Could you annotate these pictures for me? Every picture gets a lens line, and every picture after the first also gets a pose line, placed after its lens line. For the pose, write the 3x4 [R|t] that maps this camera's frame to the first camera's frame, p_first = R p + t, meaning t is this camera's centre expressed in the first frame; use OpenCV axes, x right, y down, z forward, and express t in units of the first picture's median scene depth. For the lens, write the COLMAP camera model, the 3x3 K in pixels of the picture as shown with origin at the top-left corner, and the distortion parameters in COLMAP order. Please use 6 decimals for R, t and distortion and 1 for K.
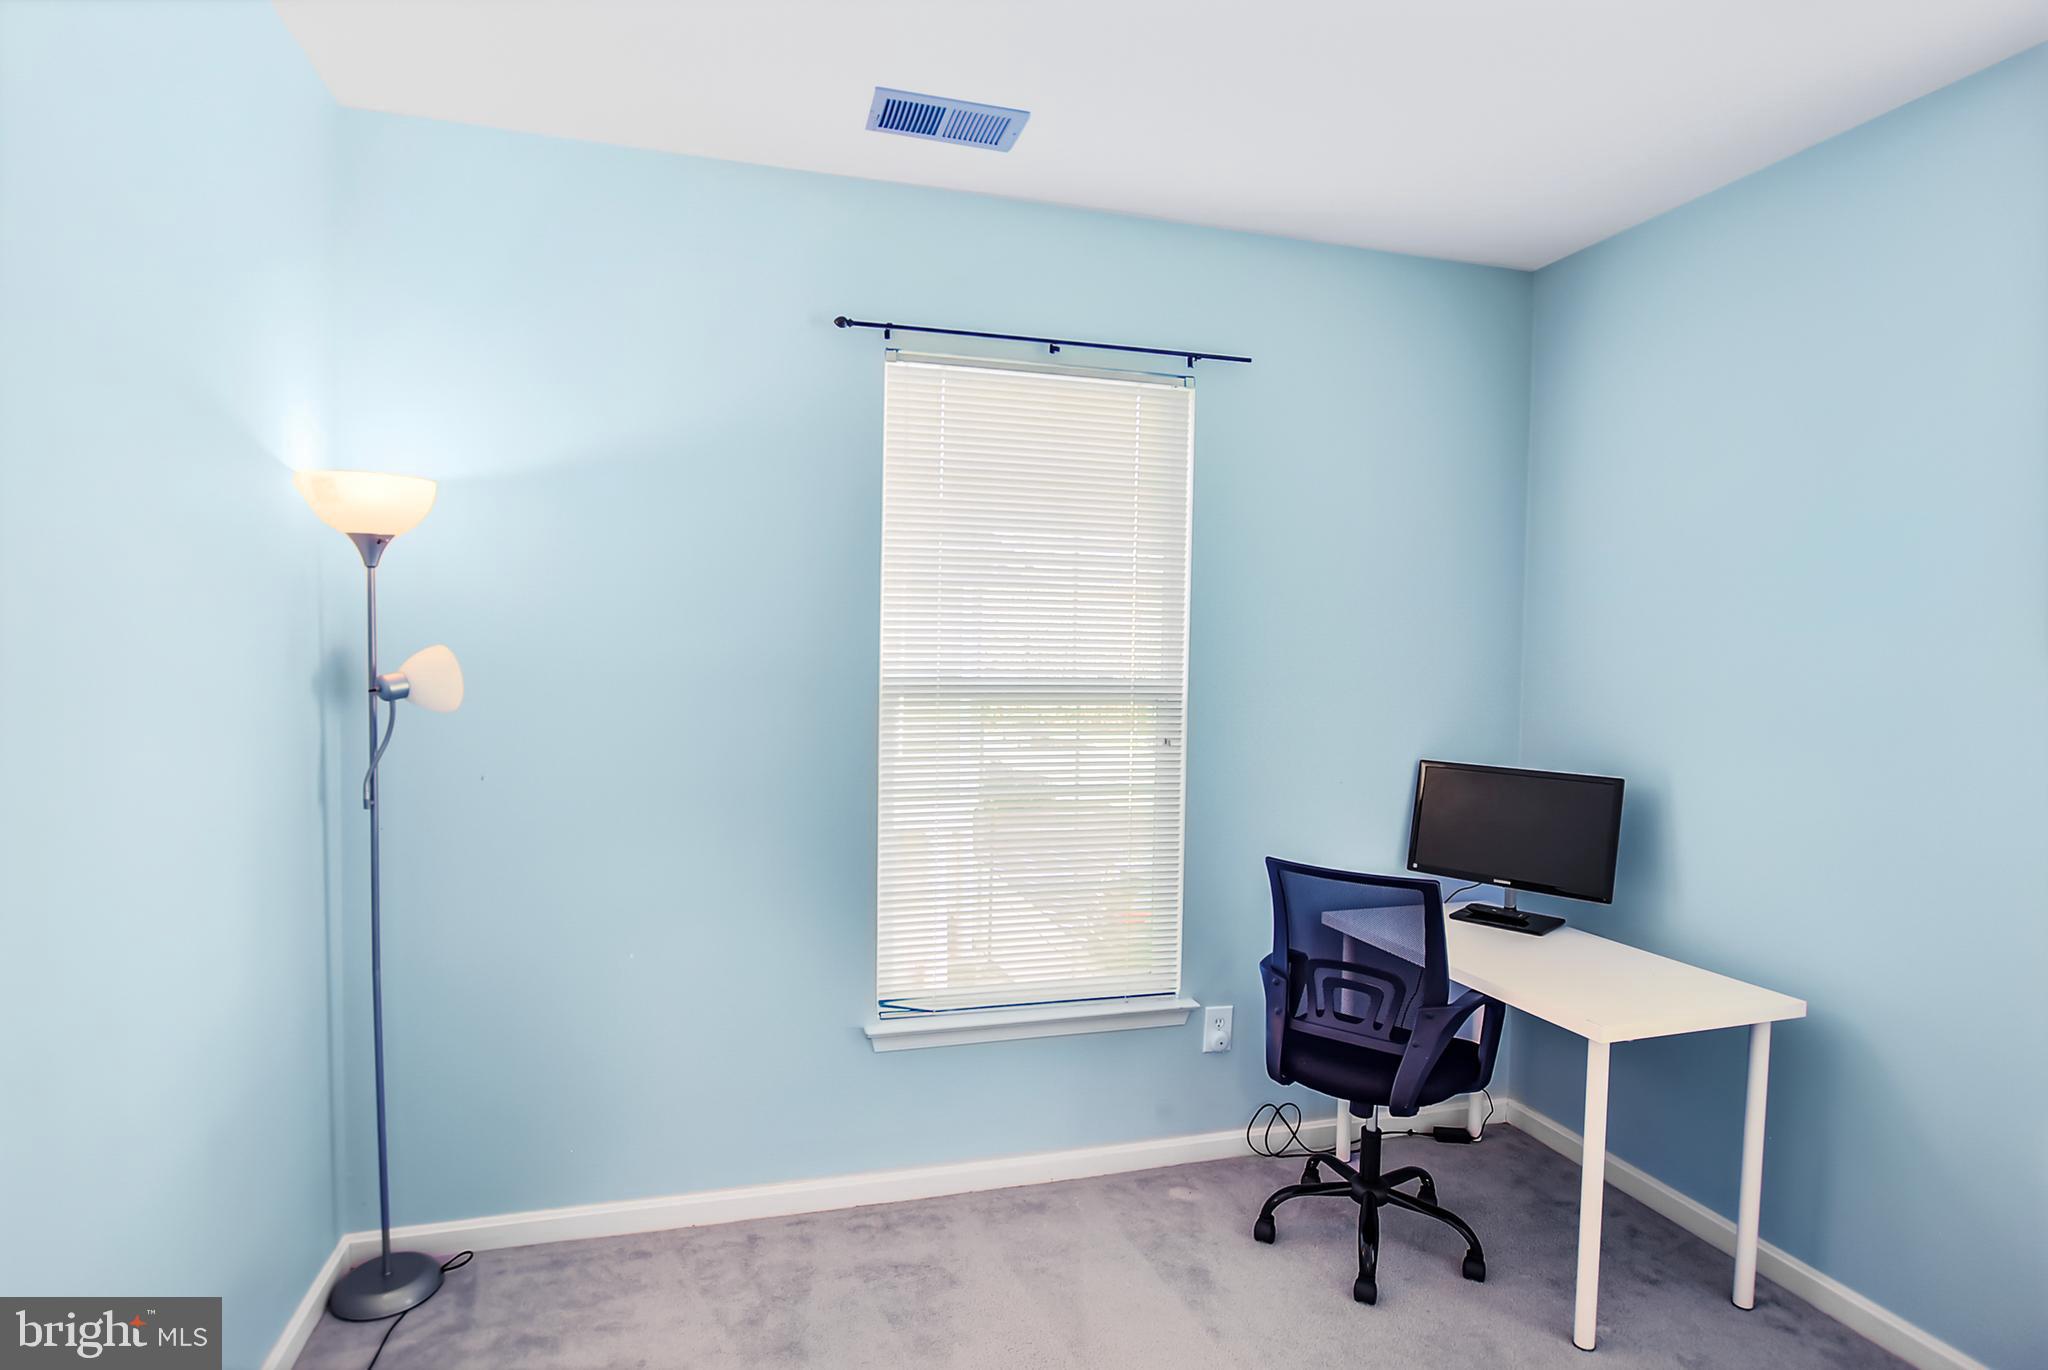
lens RADIAL K [[1061.6, 0, 1024.0], [0, 1061.6, 685.0], [0, 0, 1]] dist [-0.011033, -0.001473]
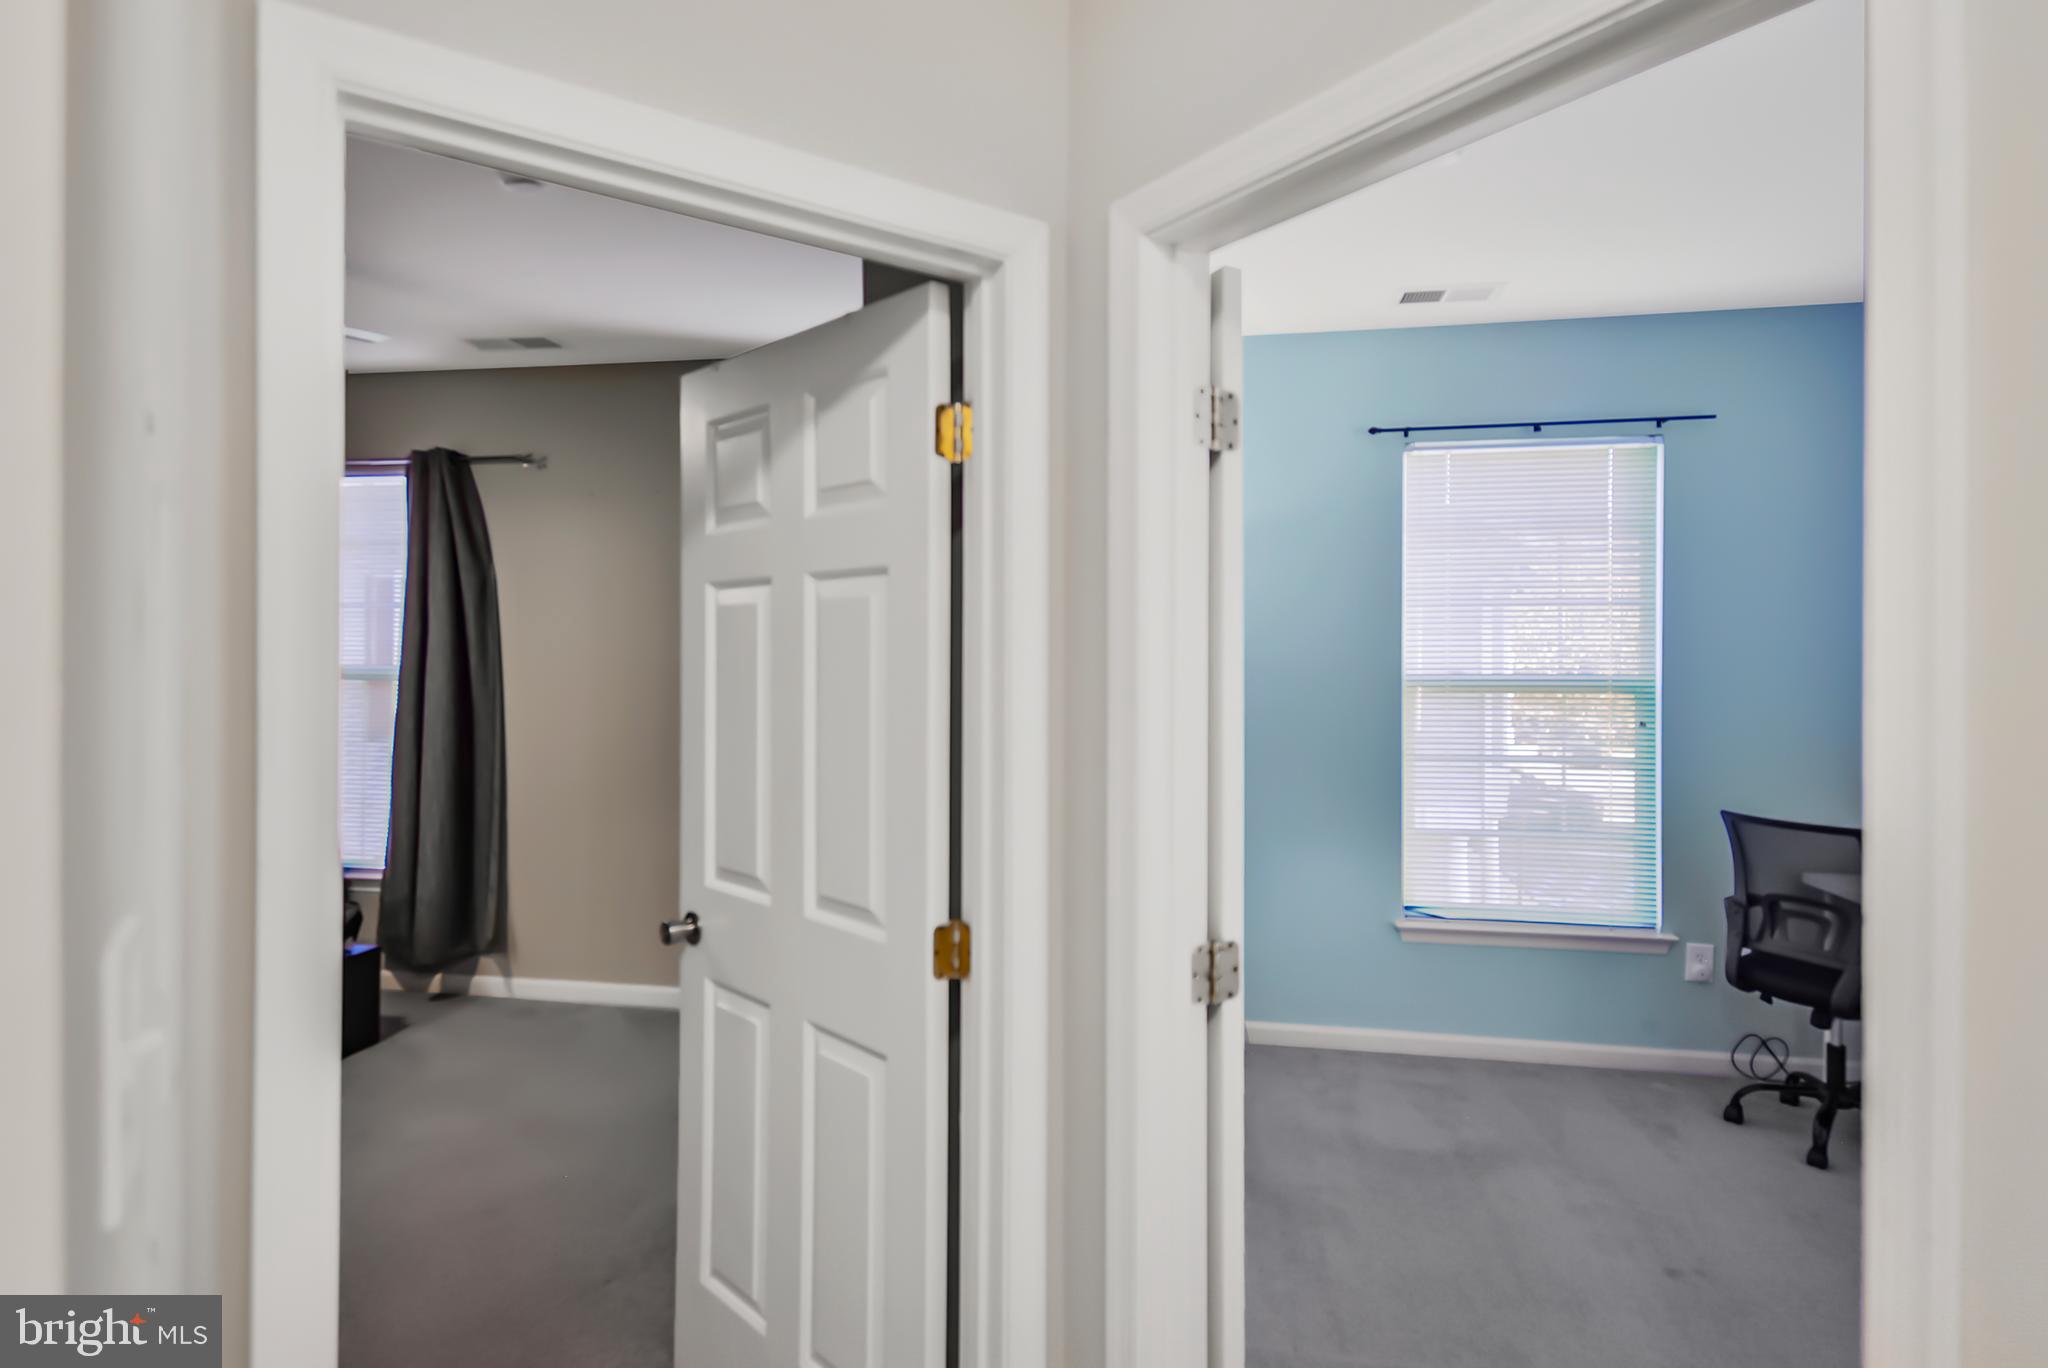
lens RADIAL K [[1037.5, 0, 1021.8], [0, 1037.5, 643.4], [0, 0, 1]] dist [-0.000036, -0.000322]
pose [[0.890166, -0.015281, -0.455381, 0.040838], [-0.003871, 0.999148, -0.041096, 0.011166], [0.455621, 0.038345, 0.889348, -0.447948]]
